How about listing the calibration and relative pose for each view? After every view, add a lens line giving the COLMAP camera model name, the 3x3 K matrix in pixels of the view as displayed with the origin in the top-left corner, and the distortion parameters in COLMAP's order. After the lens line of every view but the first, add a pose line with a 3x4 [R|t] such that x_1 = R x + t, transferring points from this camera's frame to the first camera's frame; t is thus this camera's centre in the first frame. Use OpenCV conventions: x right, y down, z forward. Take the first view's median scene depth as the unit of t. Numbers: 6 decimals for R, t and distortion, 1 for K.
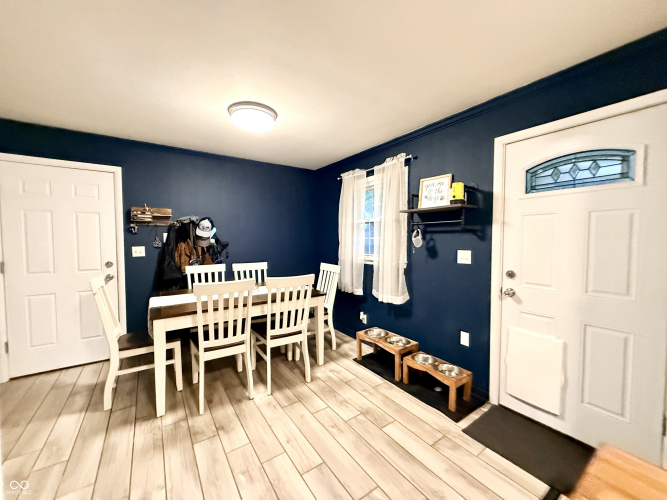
lens RADIAL K [[265.6, 0, 331.9], [0, 265.6, 250.1], [0, 0, 1]] dist [0.000792, -0.000221]
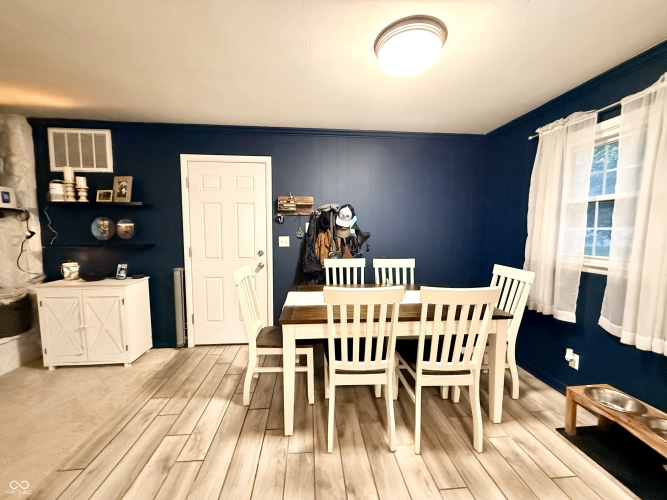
lens RADIAL K [[265.6, 0, 331.5], [0, 265.6, 249.8], [0, 0, 1]] dist [0.000792, -0.000221]
pose [[0.870113, 0.041799, -0.491077, -0.096822], [-0.025936, 0.998900, 0.039069, -0.007997], [0.492170, -0.021258, 0.870240, 0.254783]]
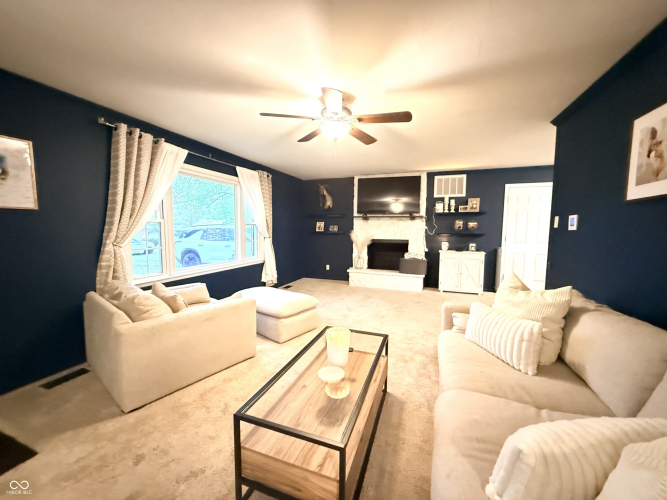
lens RADIAL K [[265.6, 0, 333.4], [0, 265.6, 251.2], [0, 0, 1]] dist [0.000792, -0.000221]
pose [[0.570732, 0.073559, -0.817835, -0.267412], [-0.048202, 0.997263, 0.056060, 0.101728], [0.819721, 0.007426, 0.572715, -1.228246]]
